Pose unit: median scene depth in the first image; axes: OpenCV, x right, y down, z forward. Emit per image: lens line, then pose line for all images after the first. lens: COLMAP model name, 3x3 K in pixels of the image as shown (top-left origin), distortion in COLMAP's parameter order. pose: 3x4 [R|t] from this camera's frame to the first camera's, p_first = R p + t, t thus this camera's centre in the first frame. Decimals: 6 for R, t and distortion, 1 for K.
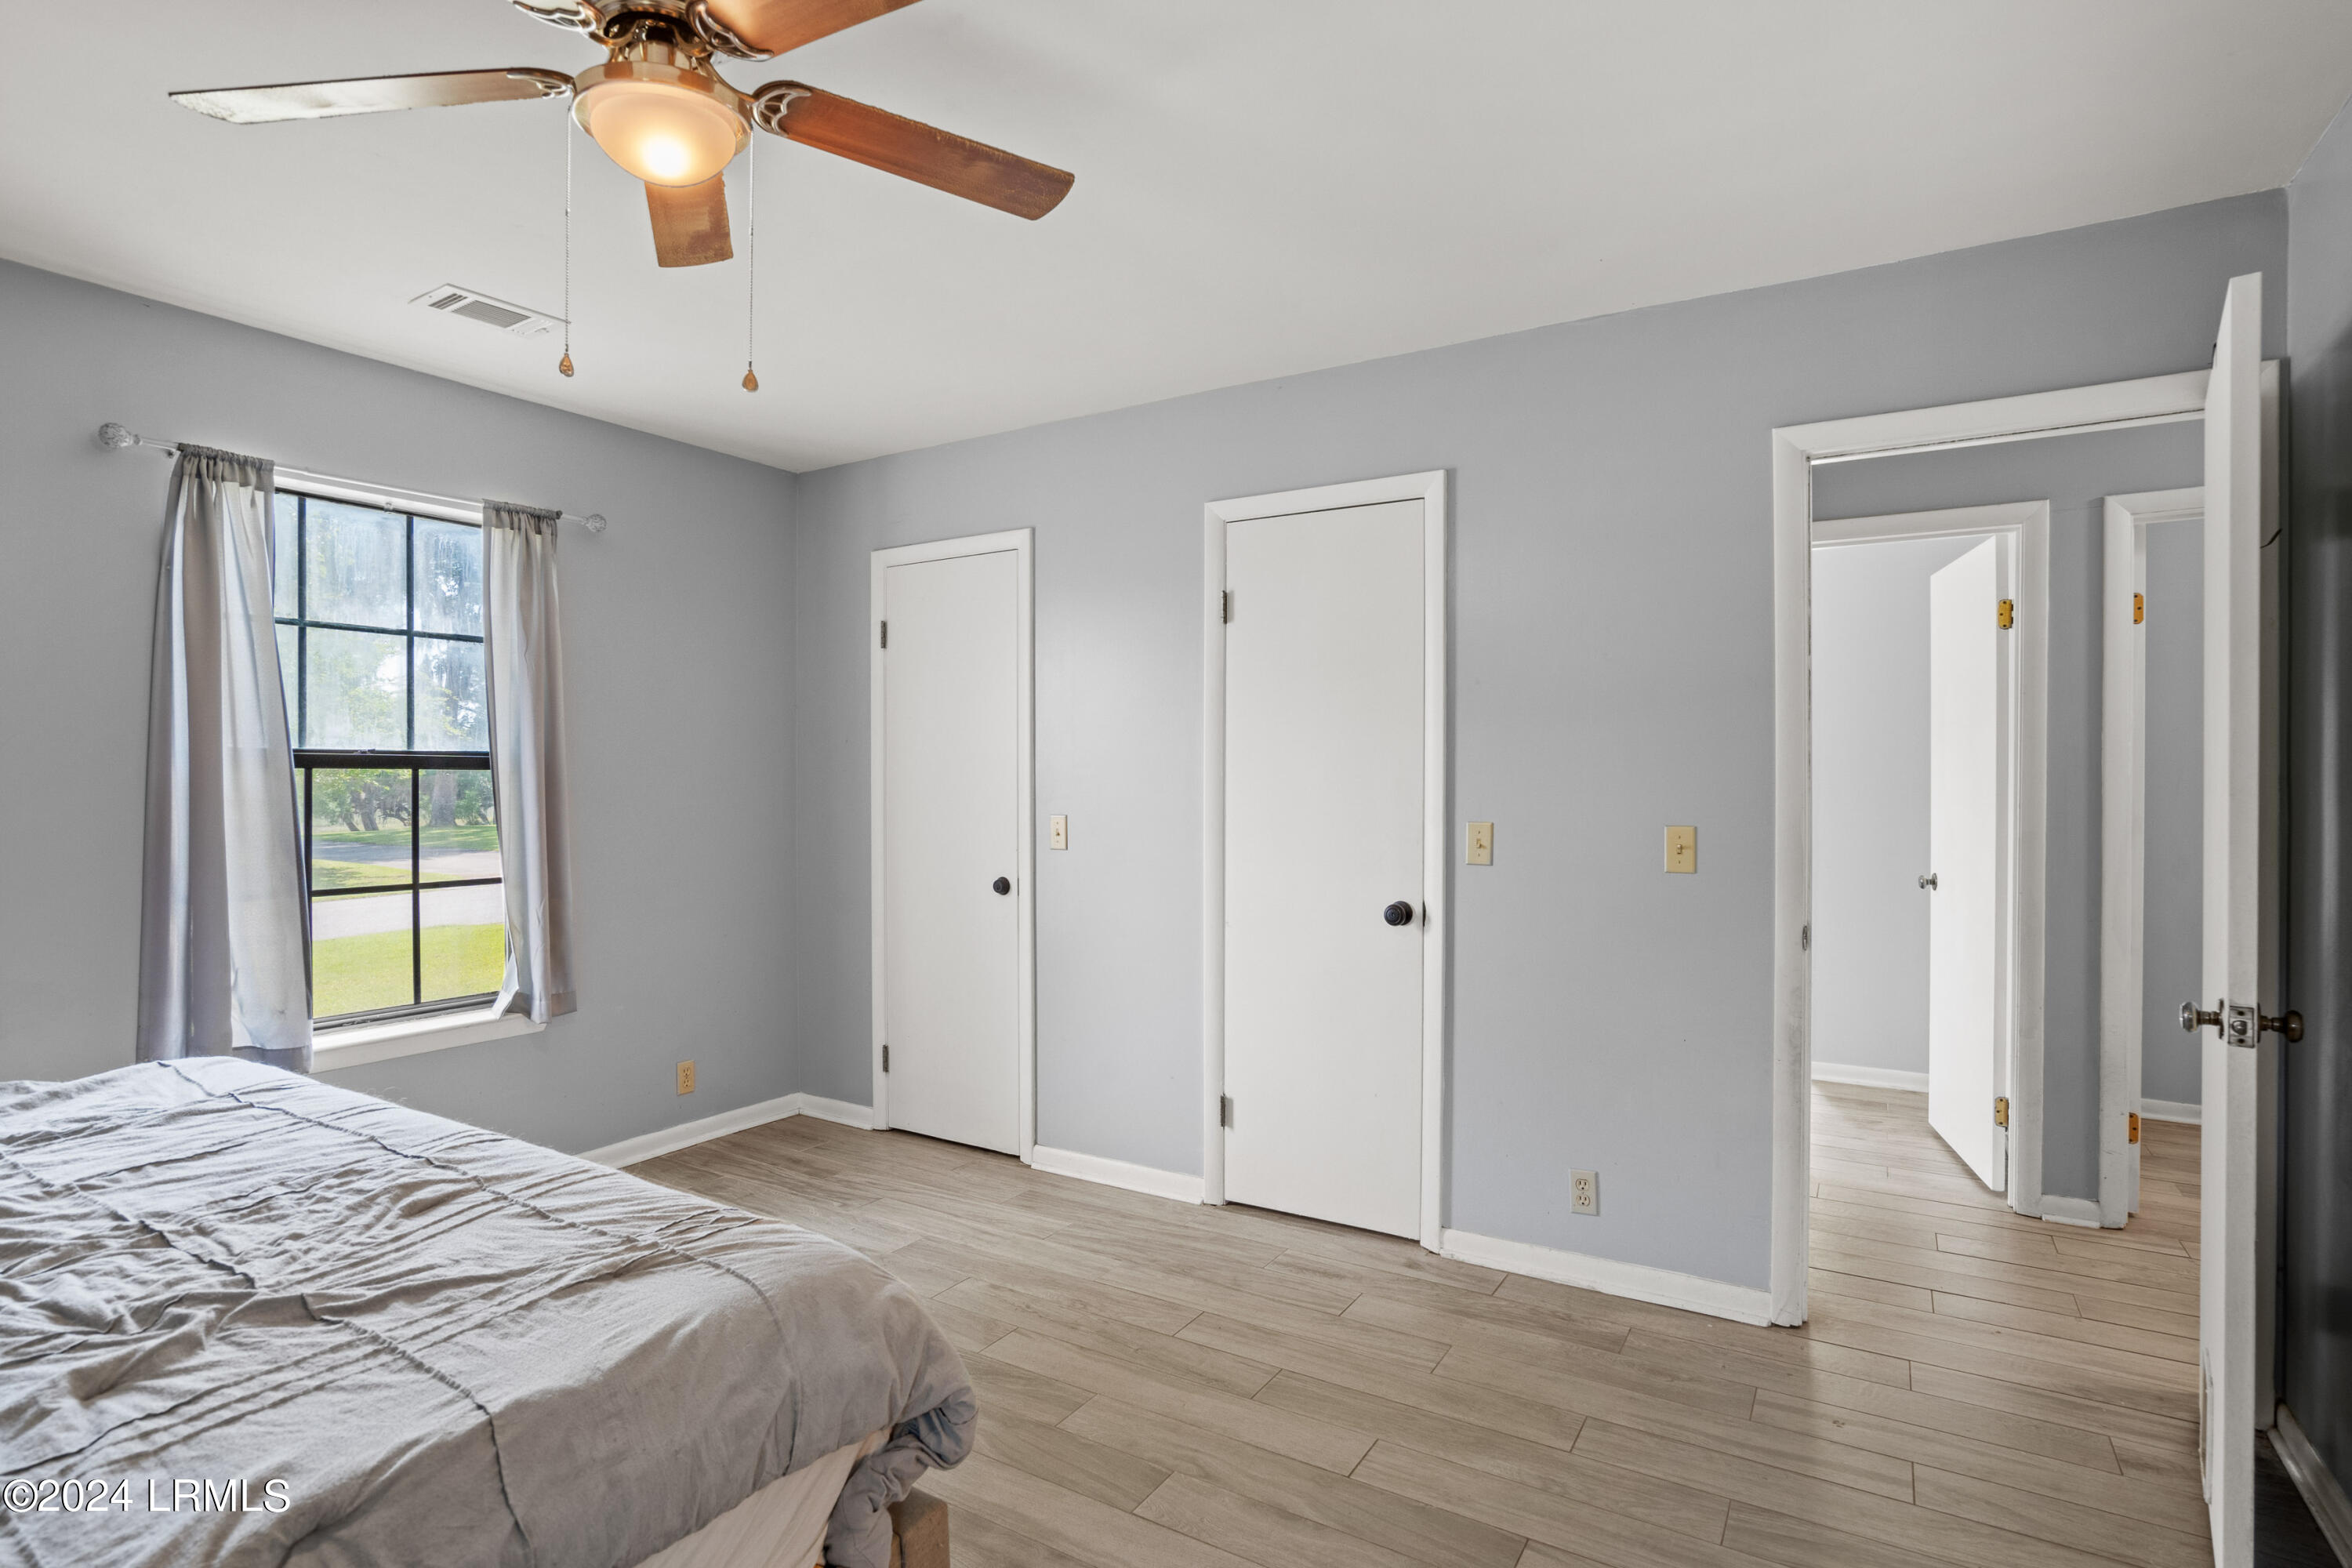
lens RADIAL K [[1177.6, 0, 1176.7], [0, 1177.6, 787.6], [0, 0, 1]] dist [-0.048505, 0.022289]
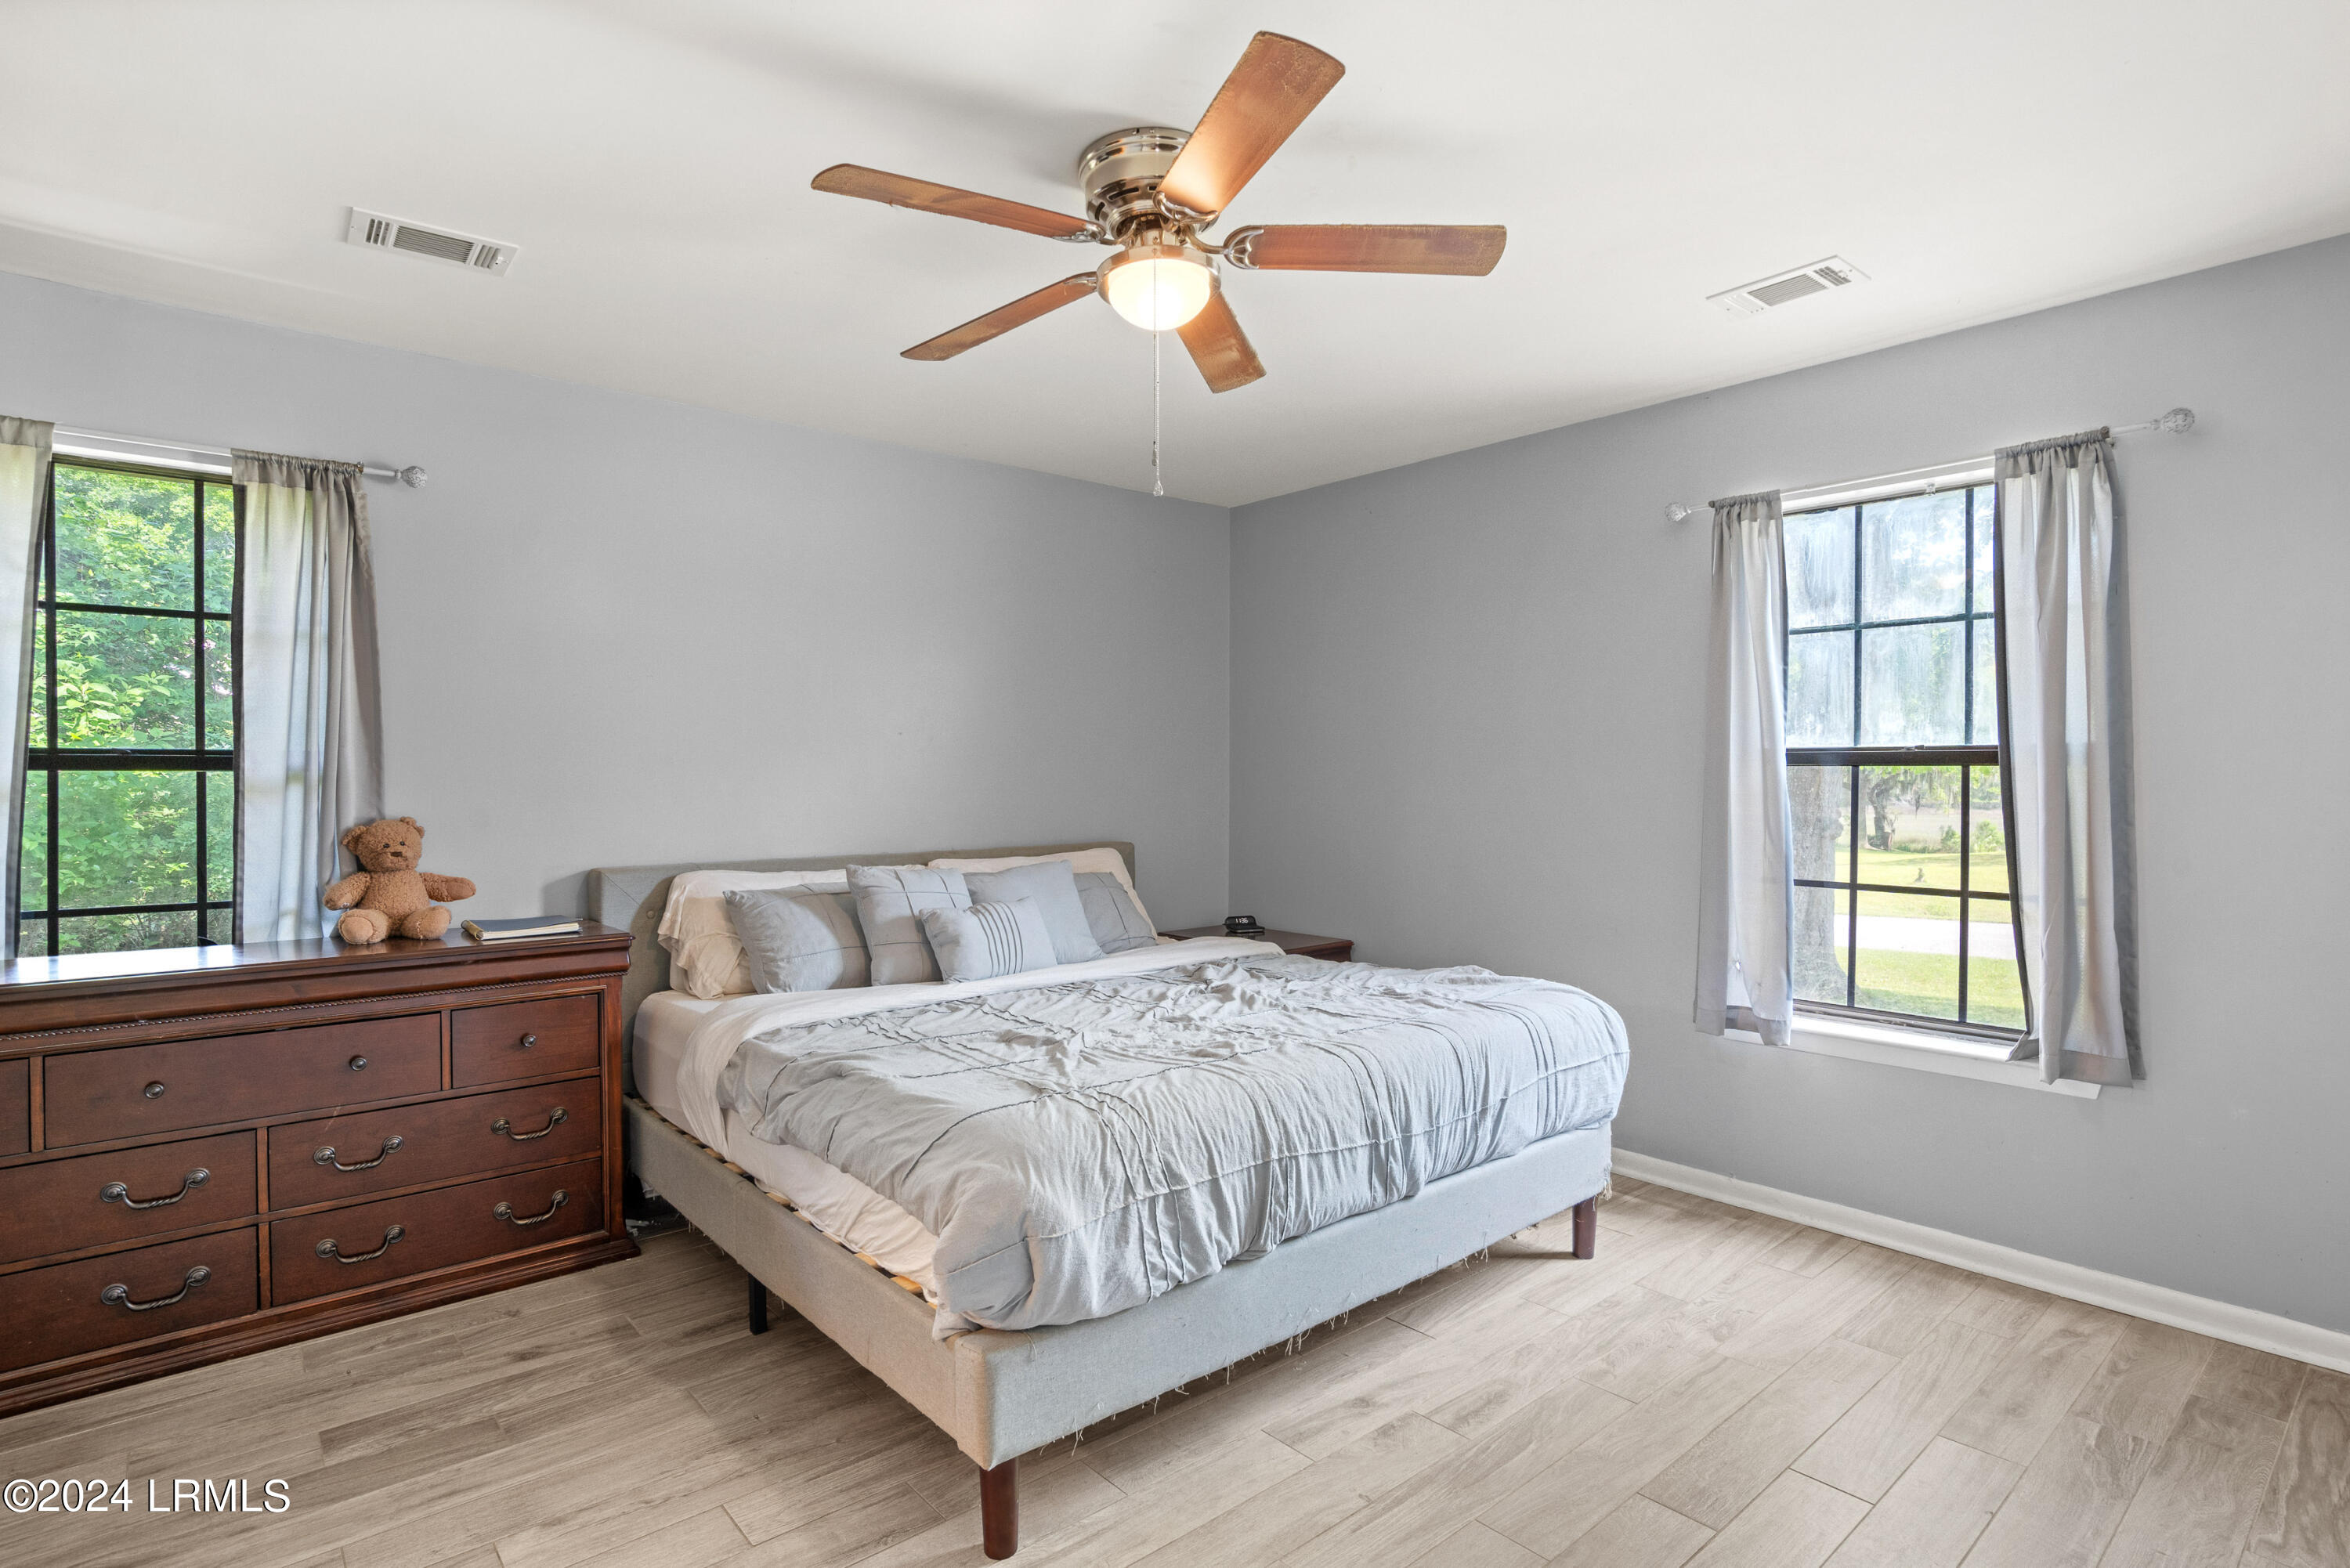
lens RADIAL K [[1176.6, 0, 1174.2], [0, 1176.6, 791.1], [0, 0, 1]] dist [-0.048505, 0.022289]
pose [[-0.309960, 0.015141, -0.950629, 0.454608], [-0.008153, 0.999794, 0.018582, -0.008637], [0.950715, 0.013510, -0.309773, 0.777982]]
